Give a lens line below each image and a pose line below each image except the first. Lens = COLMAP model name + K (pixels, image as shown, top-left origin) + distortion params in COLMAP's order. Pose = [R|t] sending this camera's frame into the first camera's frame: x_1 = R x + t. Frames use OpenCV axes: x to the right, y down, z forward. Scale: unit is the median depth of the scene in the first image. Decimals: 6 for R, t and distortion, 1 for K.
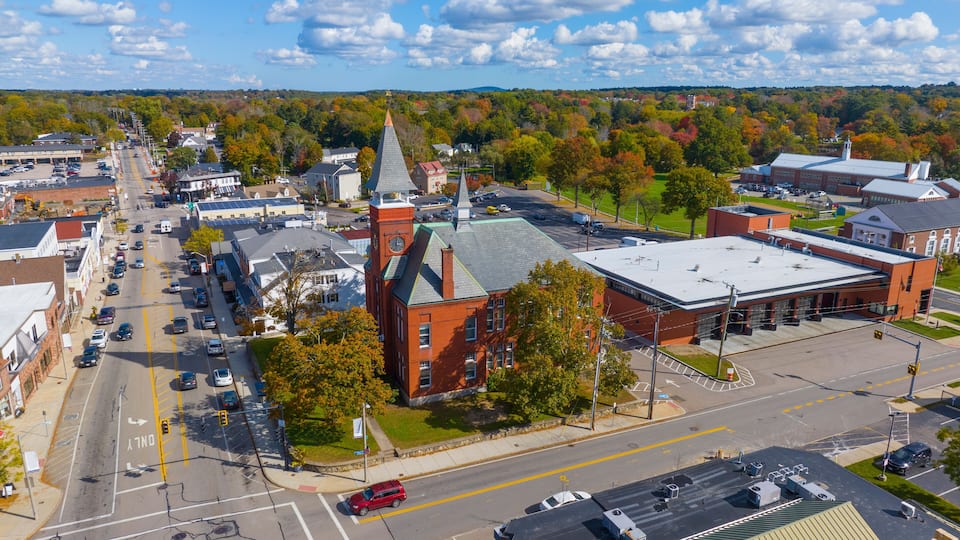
lens RADIAL K [[690.3, 0, 475.0], [0, 690.3, 267.6], [0, 0, 1]] dist [-0.041439, 0.014506]
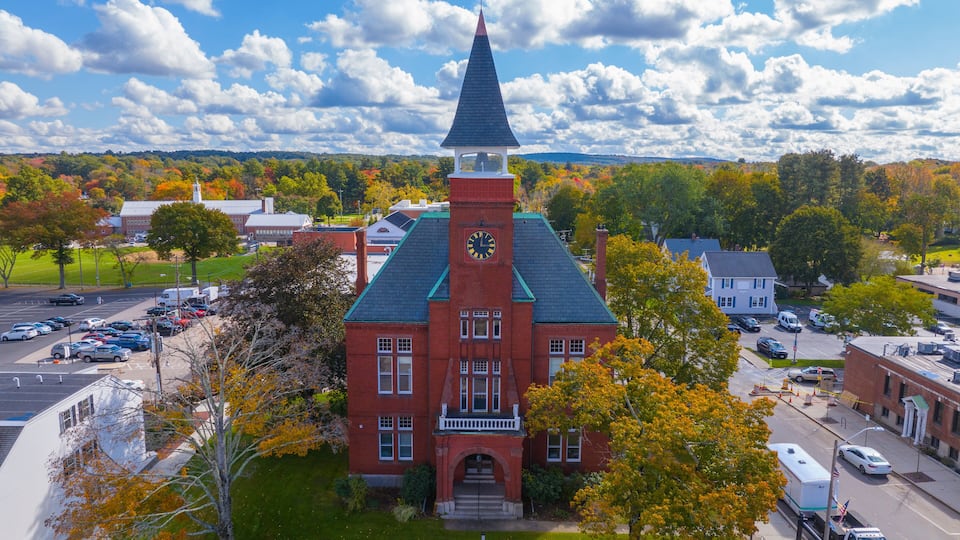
lens RADIAL K [[690.3, 0, 471.0], [0, 690.3, 278.4], [0, 0, 1]] dist [-0.041439, 0.014506]
pose [[0.423521, -0.144154, 0.894343, -0.447983], [0.224515, 0.973159, 0.050537, -0.029146], [-0.877623, 0.179390, 0.444518, 0.535727]]
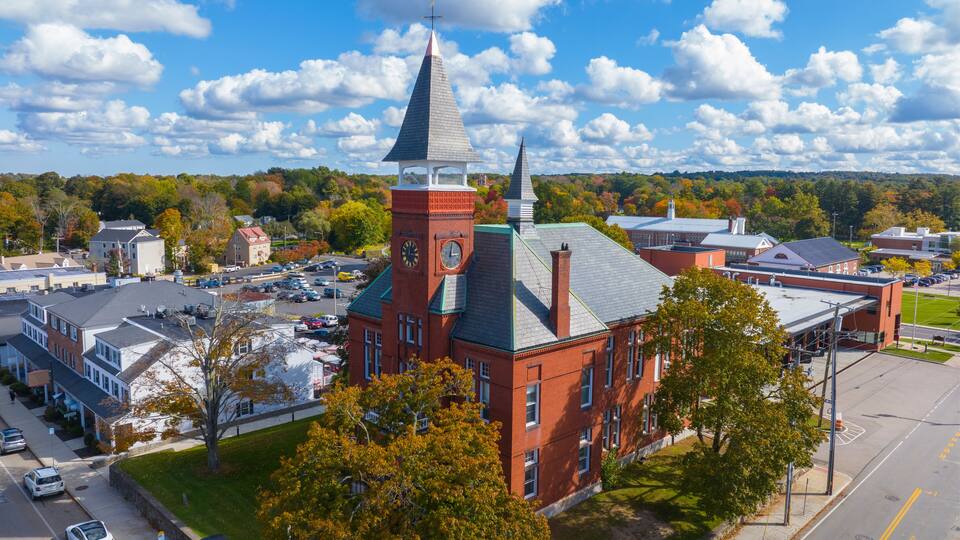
lens RADIAL K [[690.3, 0, 487.0], [0, 690.3, 259.6], [0, 0, 1]] dist [-0.041439, 0.014506]
pose [[0.937075, -0.030835, 0.347763, -0.198316], [0.079962, 0.988570, -0.127811, 0.032564], [-0.339847, 0.147576, 0.928830, 0.305196]]
